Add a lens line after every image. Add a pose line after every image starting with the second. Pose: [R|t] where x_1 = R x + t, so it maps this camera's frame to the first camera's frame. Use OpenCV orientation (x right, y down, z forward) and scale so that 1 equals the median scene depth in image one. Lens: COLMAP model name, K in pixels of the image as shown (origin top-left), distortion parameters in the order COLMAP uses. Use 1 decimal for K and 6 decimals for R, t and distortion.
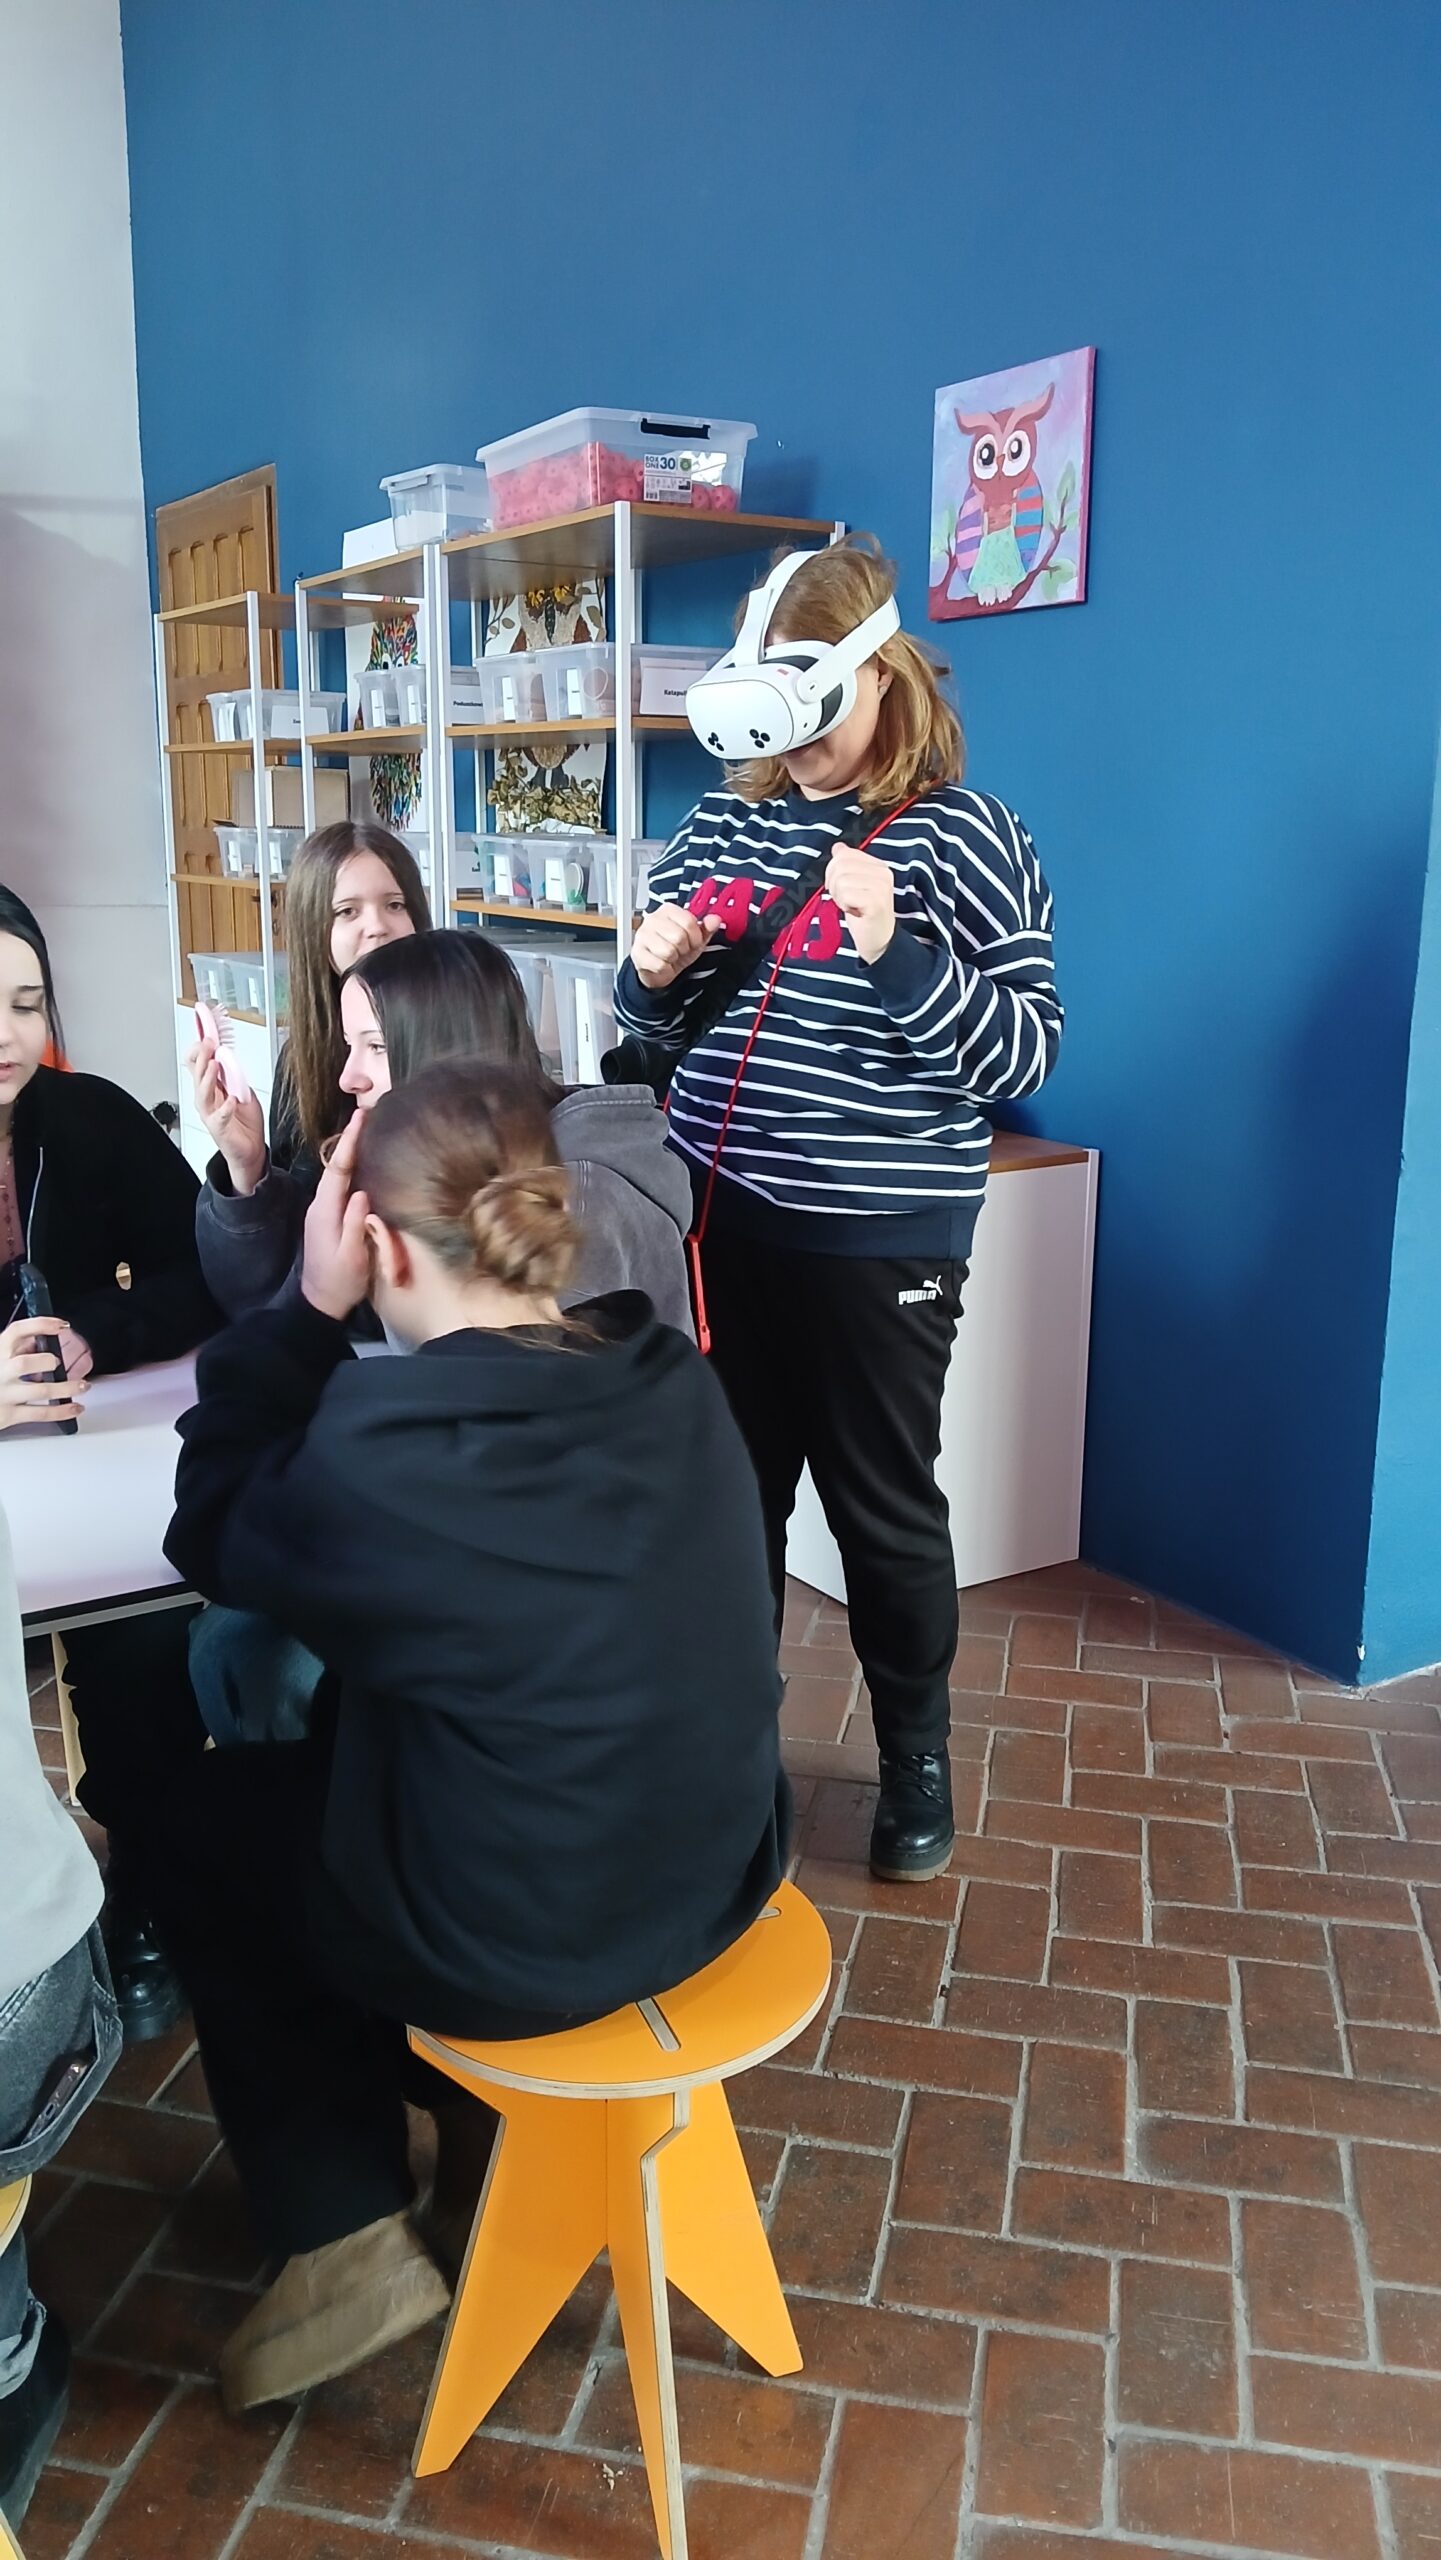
lens RADIAL K [[2042.4, 0, 718.5], [0, 2042.4, 1286.7], [0, 0, 1]] dist [-0.001259, -0.014792]
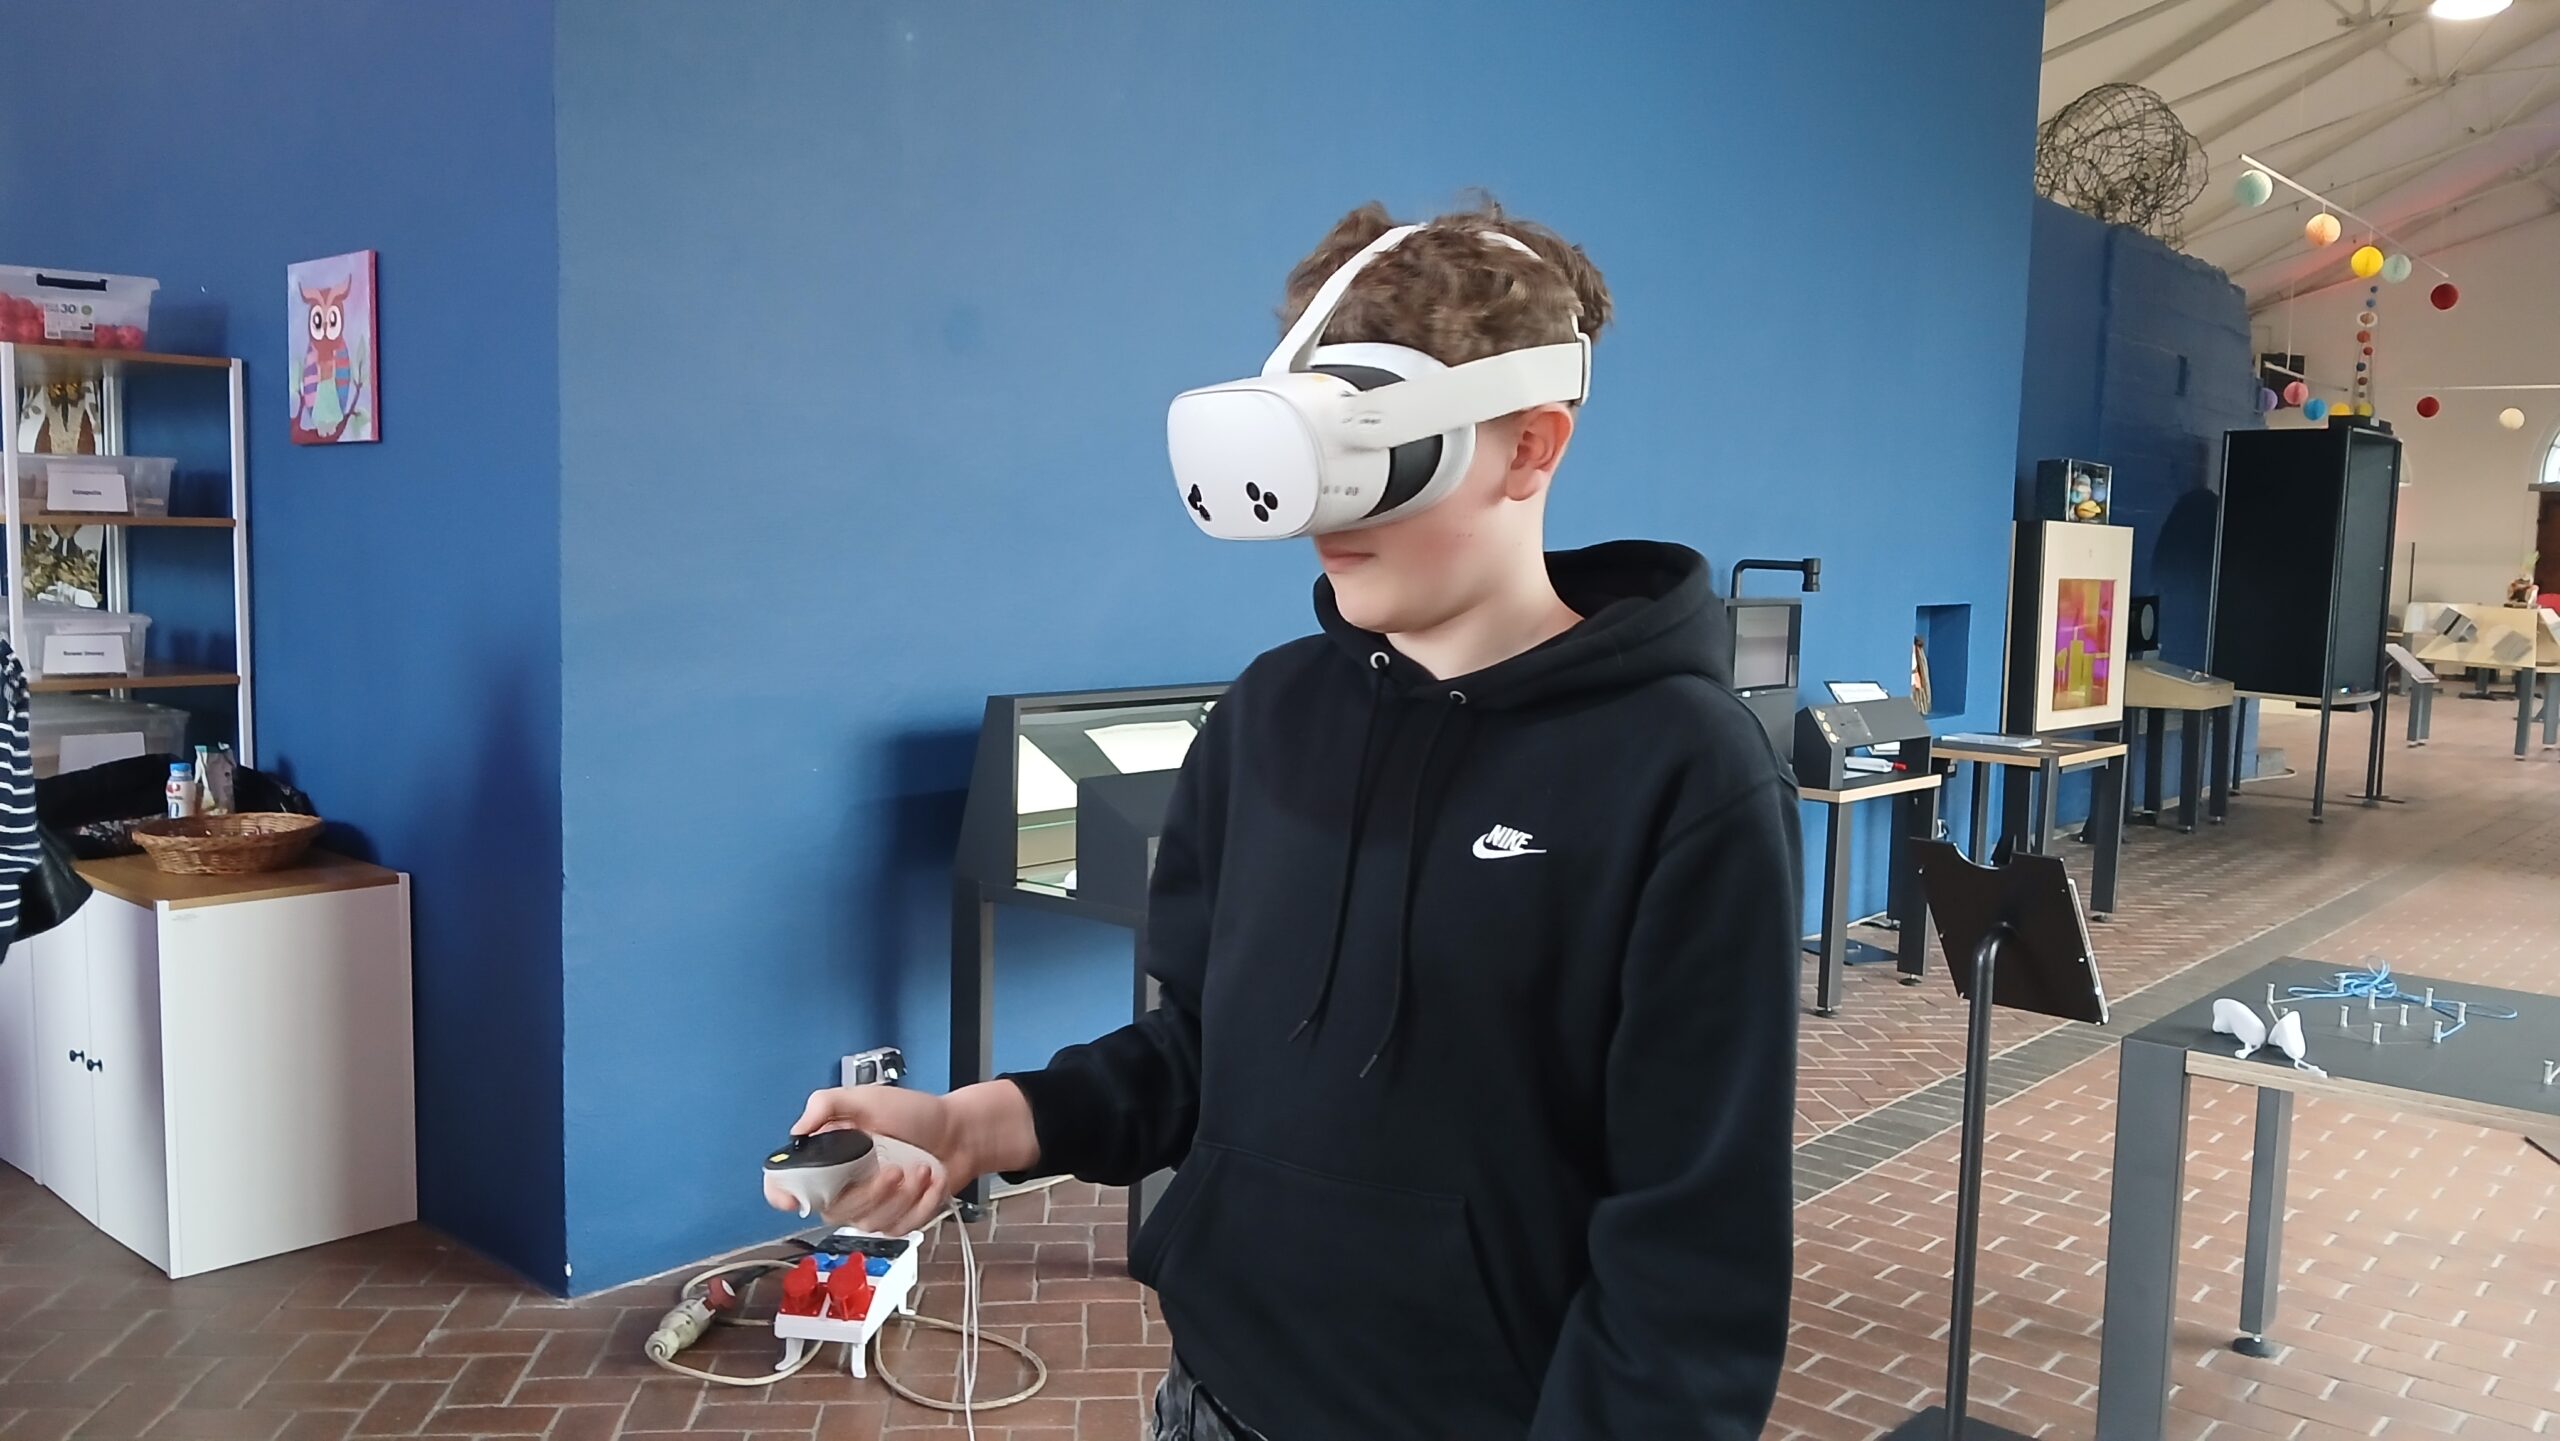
lens RADIAL K [[2042.4, 0, 1281.2], [0, 2042.4, 734.6], [0, 0, 1]] dist [-0.001259, -0.014792]
pose [[0.965053, -0.009765, 0.261873, 0.367450], [0.041392, 0.992441, -0.115531, 0.013704], [-0.258765, 0.122333, 0.958162, -0.318753]]
